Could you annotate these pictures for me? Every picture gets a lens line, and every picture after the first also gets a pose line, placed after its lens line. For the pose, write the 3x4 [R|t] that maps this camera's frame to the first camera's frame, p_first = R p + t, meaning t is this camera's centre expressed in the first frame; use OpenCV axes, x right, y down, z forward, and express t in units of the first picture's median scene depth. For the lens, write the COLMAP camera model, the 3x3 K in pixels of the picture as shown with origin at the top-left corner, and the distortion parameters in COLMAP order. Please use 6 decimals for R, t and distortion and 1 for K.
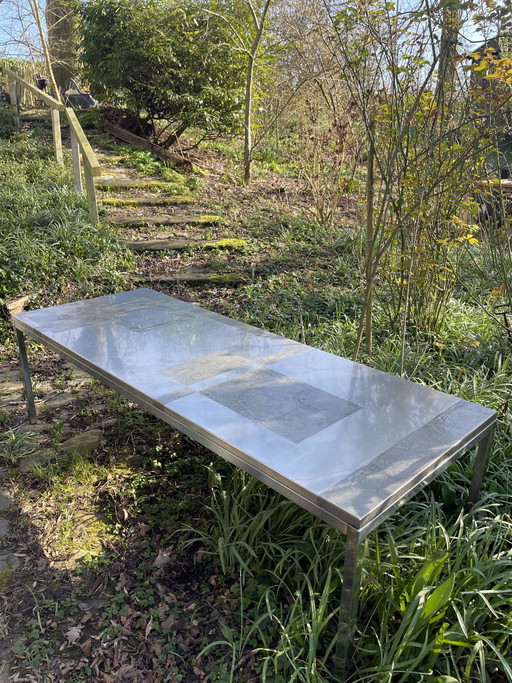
lens RADIAL K [[502.5, 0, 256.0], [0, 502.5, 341.5], [0, 0, 1]] dist [0.007855, 0.002049]
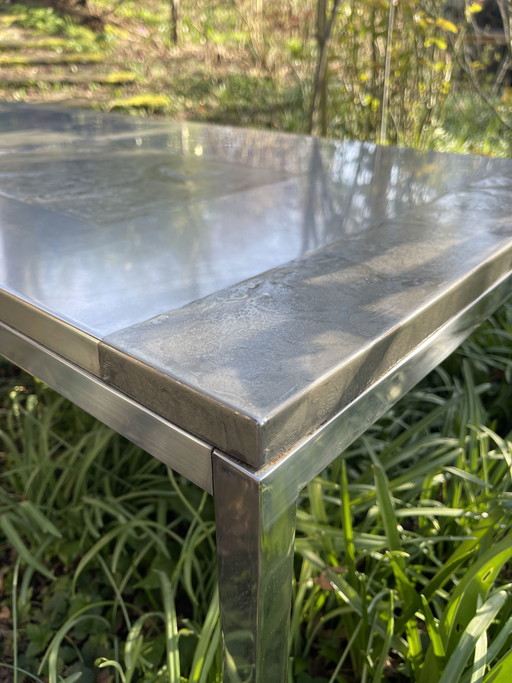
lens RADIAL K [[499.8, 0, 256.0], [0, 499.8, 341.5], [0, 0, 1]] dist [-0.003621, -0.000845]
pose [[0.996267, -0.053297, 0.067905, 0.143550], [0.043385, 0.989215, 0.139899, 0.219296], [-0.074629, -0.136431, 0.987835, 0.602258]]
